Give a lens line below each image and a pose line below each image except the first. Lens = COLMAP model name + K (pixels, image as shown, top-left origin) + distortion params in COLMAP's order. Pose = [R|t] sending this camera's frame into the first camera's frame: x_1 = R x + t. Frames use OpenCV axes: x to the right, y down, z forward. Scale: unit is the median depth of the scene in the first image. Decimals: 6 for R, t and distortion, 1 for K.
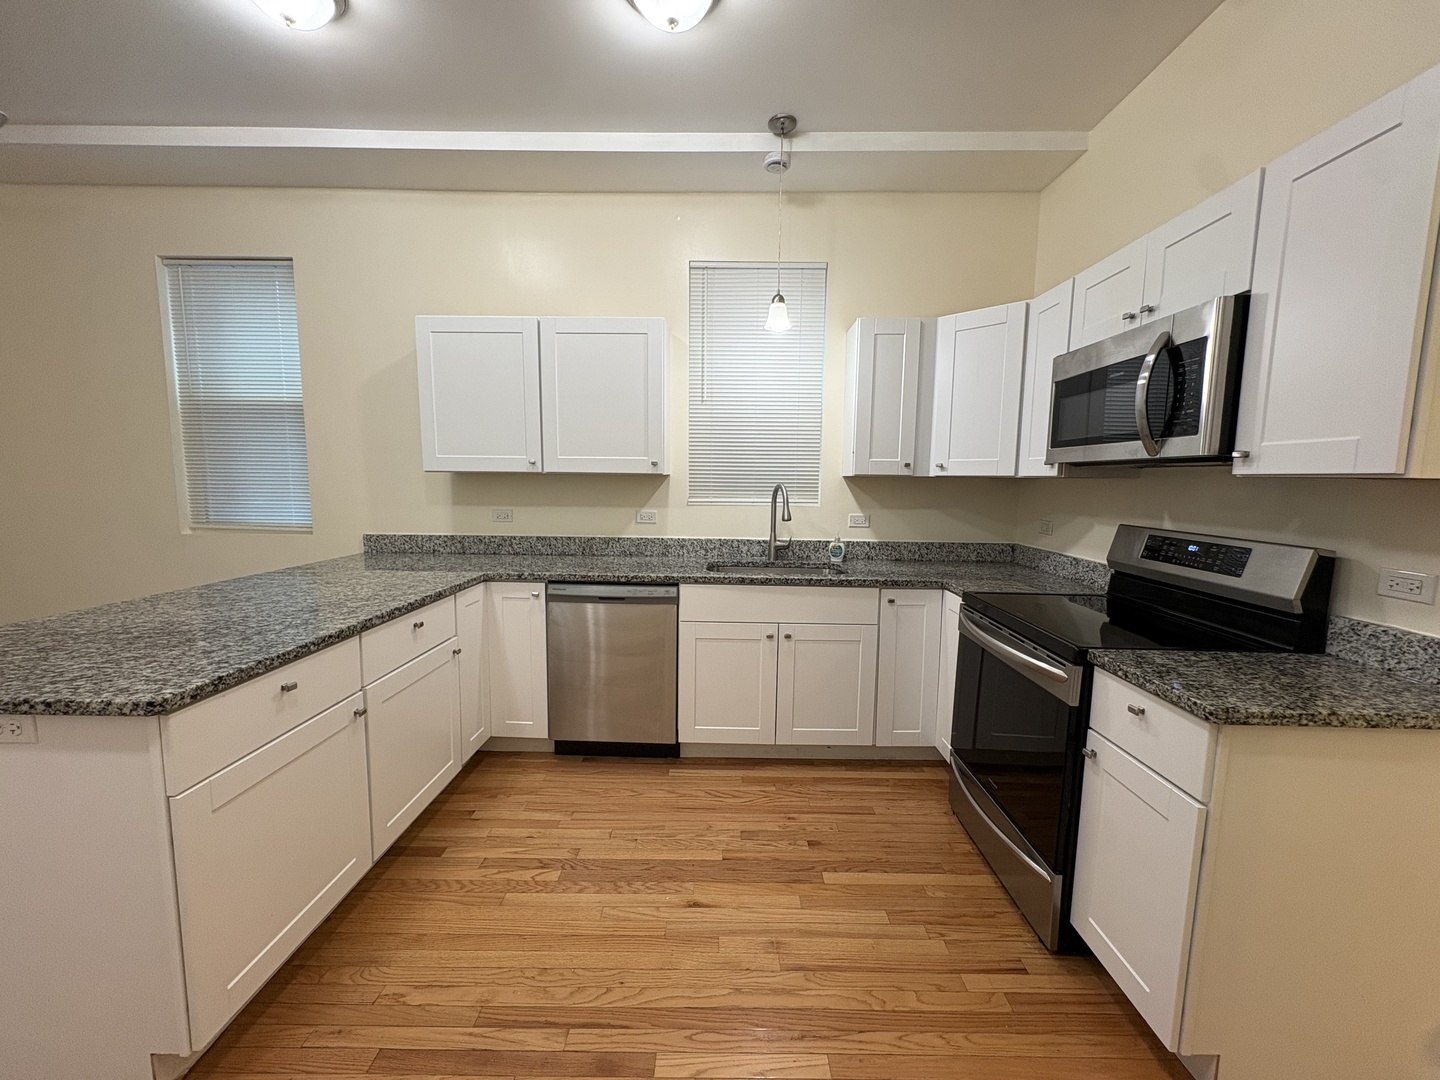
lens RADIAL K [[573.1, 0, 720.0], [0, 573.1, 540.0], [0, 0, 1]] dist [0.001353, 0.000123]
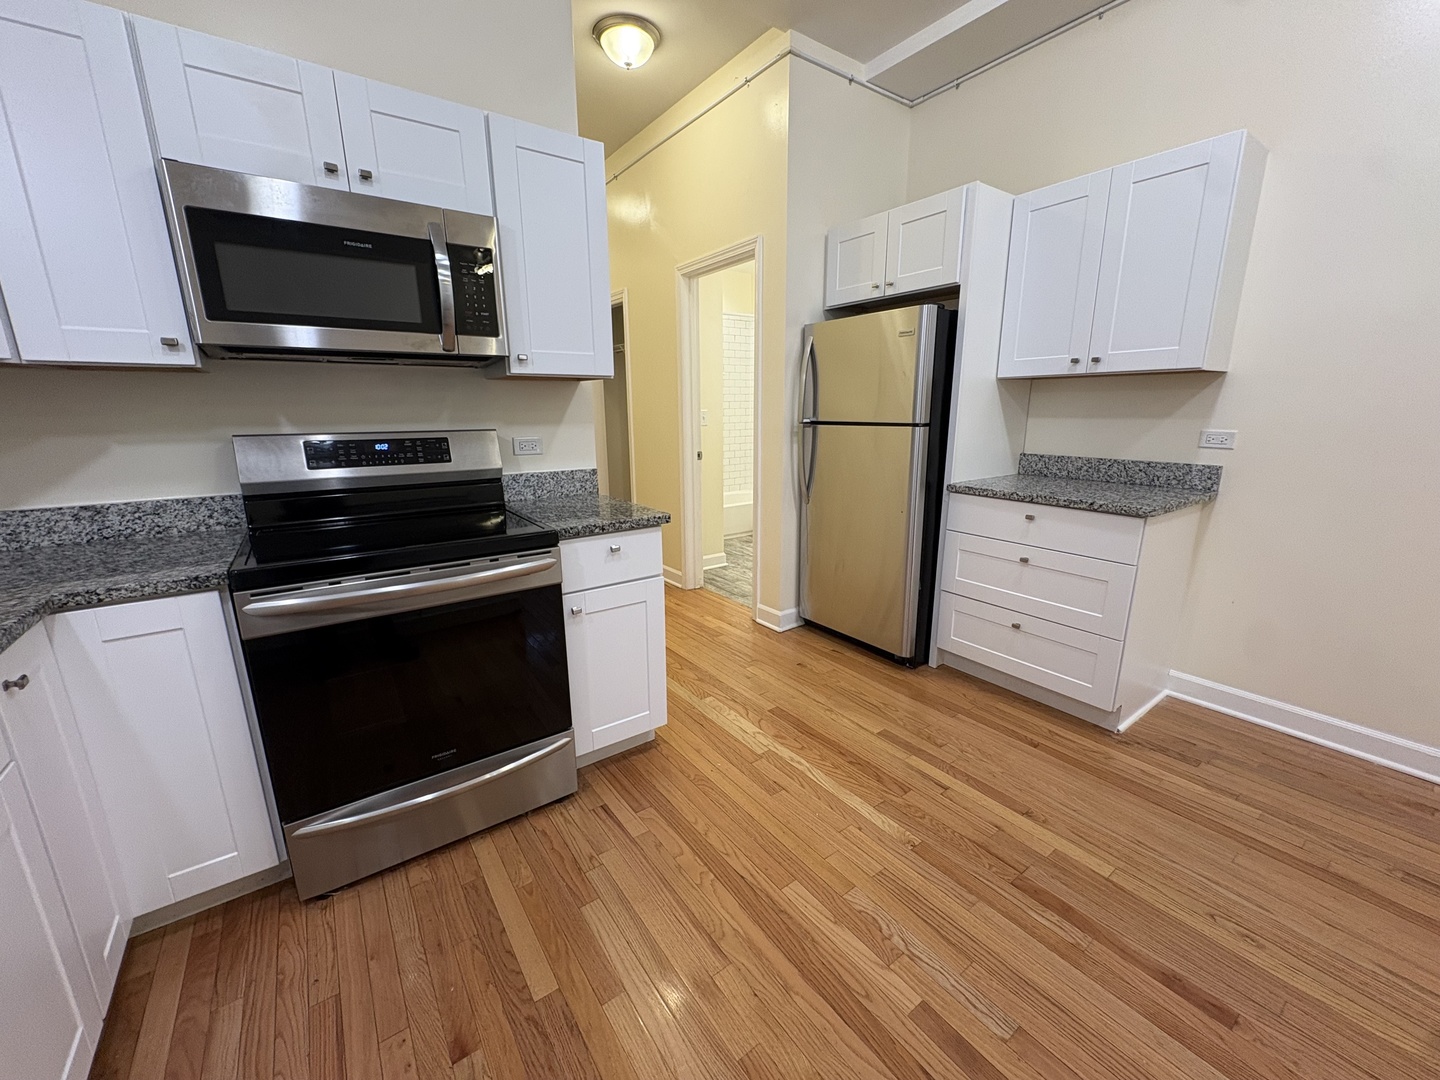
lens RADIAL K [[573.1, 0, 720.0], [0, 573.1, 540.0], [0, 0, 1]] dist [0.001353, 0.000123]
pose [[-0.589956, -0.195803, 0.783335, -0.412542], [0.084989, 0.949704, 0.301397, -0.097150], [-0.802950, 0.244385, -0.543642, 1.281422]]
